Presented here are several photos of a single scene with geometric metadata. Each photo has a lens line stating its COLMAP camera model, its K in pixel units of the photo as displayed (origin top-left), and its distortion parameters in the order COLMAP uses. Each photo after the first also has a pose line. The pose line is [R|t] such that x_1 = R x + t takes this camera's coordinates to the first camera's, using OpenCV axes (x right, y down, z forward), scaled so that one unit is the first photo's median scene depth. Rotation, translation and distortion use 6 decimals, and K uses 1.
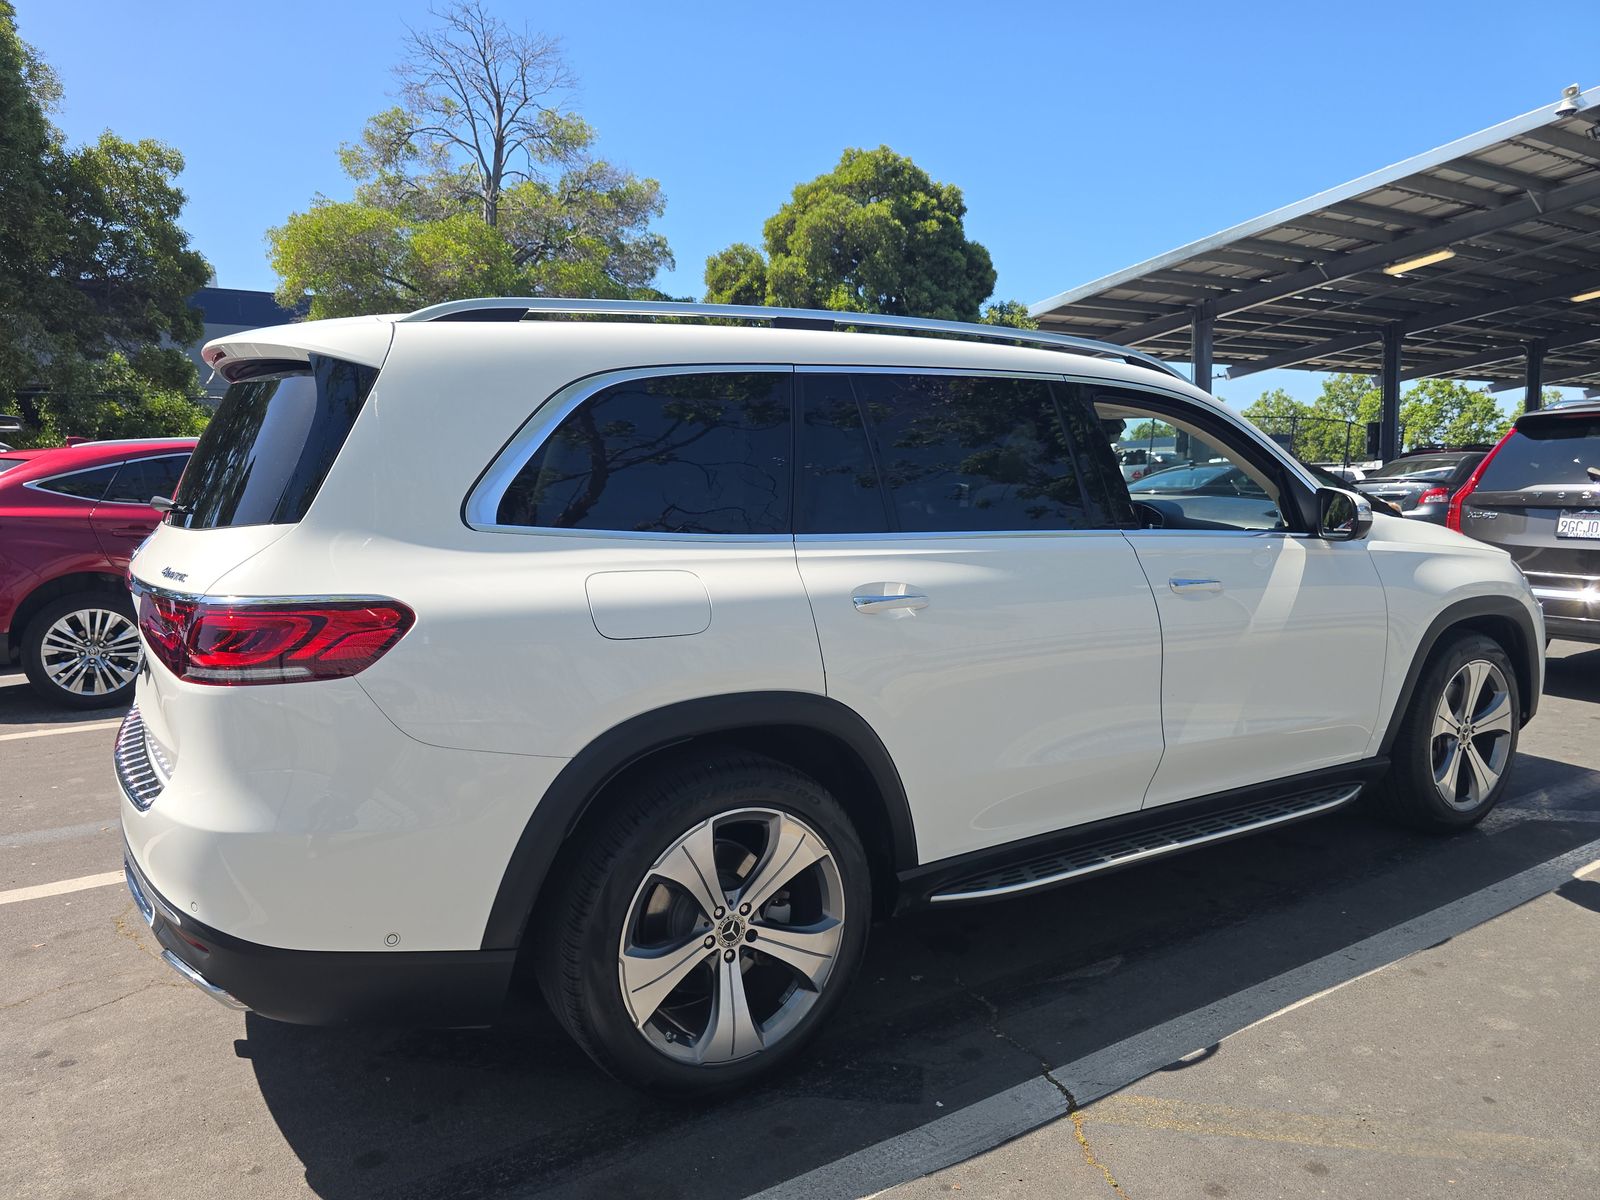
lens RADIAL K [[1067.4, 0, 792.6], [0, 1067.4, 592.7], [0, 0, 1]] dist [0.019097, -0.020689]
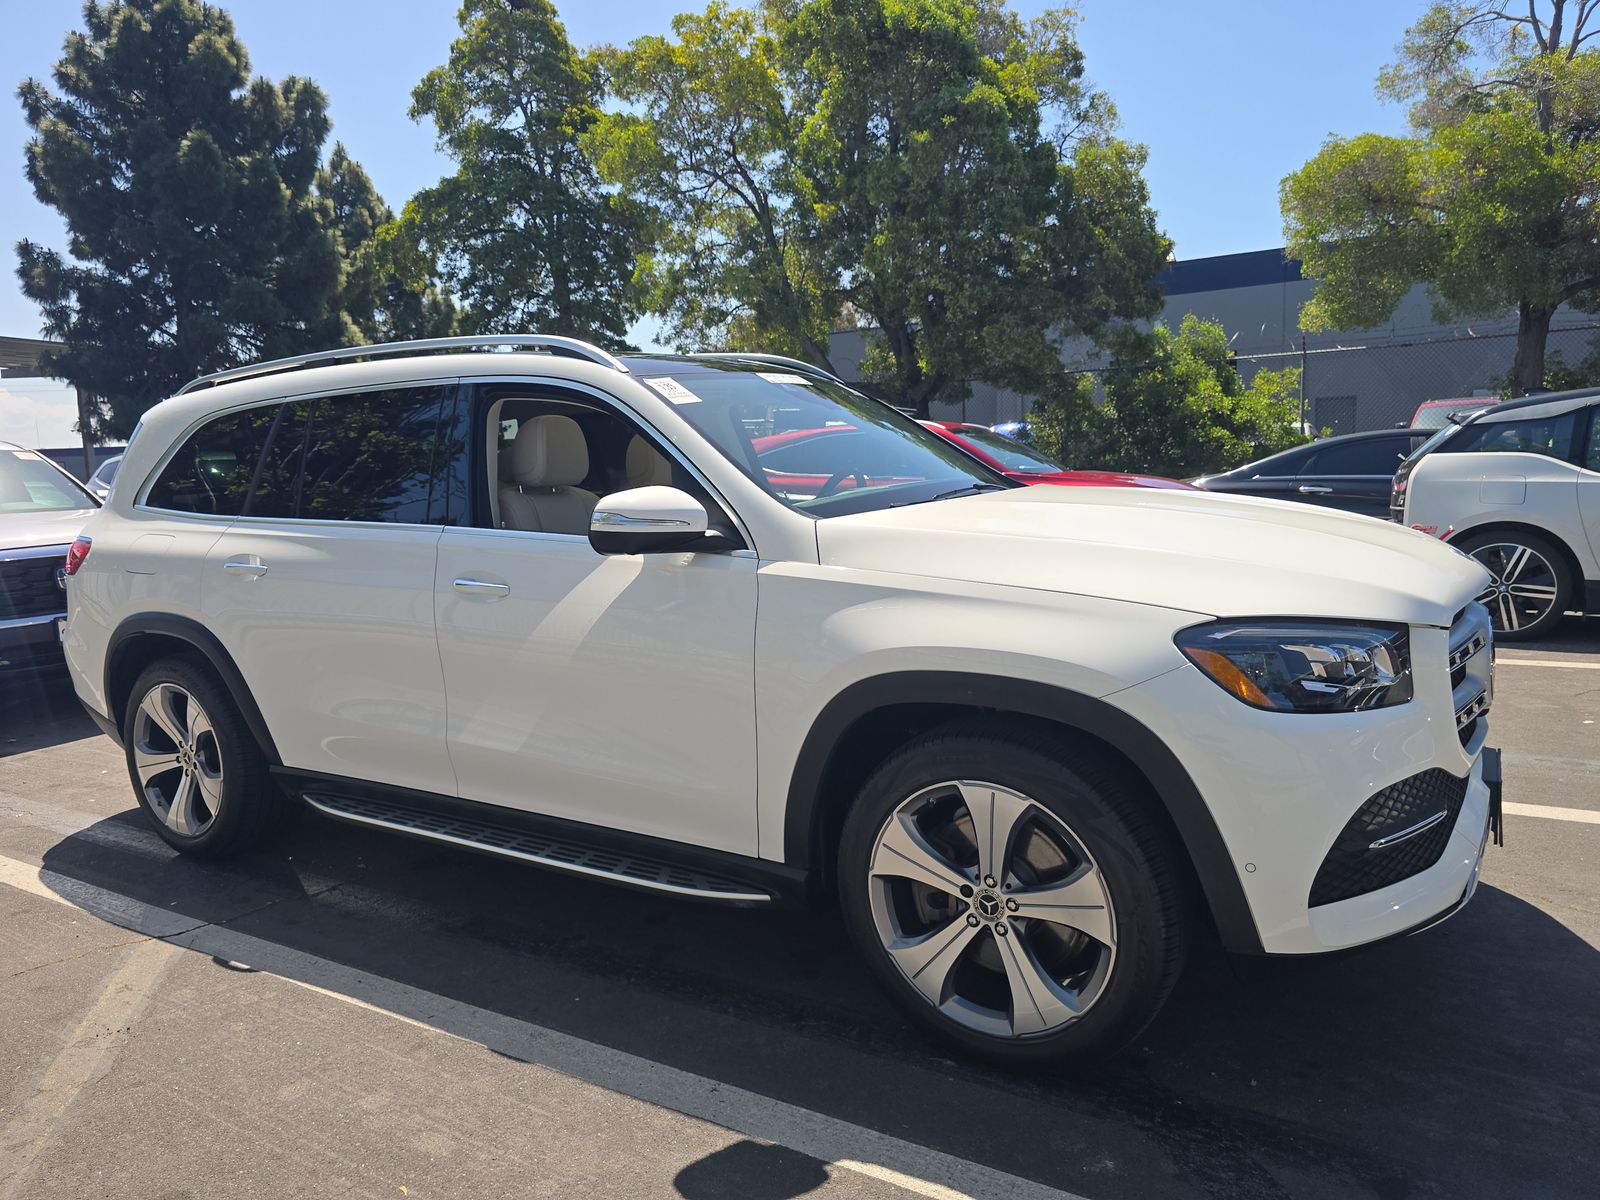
lens RADIAL K [[1067.4, 0, 793.7], [0, 1067.4, 607.6], [0, 0, 1]] dist [0.019097, -0.020689]
pose [[0.461000, 0.114538, -0.879977, 1.487991], [-0.060944, 0.993380, 0.097372, -0.107483], [0.885305, 0.008741, 0.464929, 0.881489]]
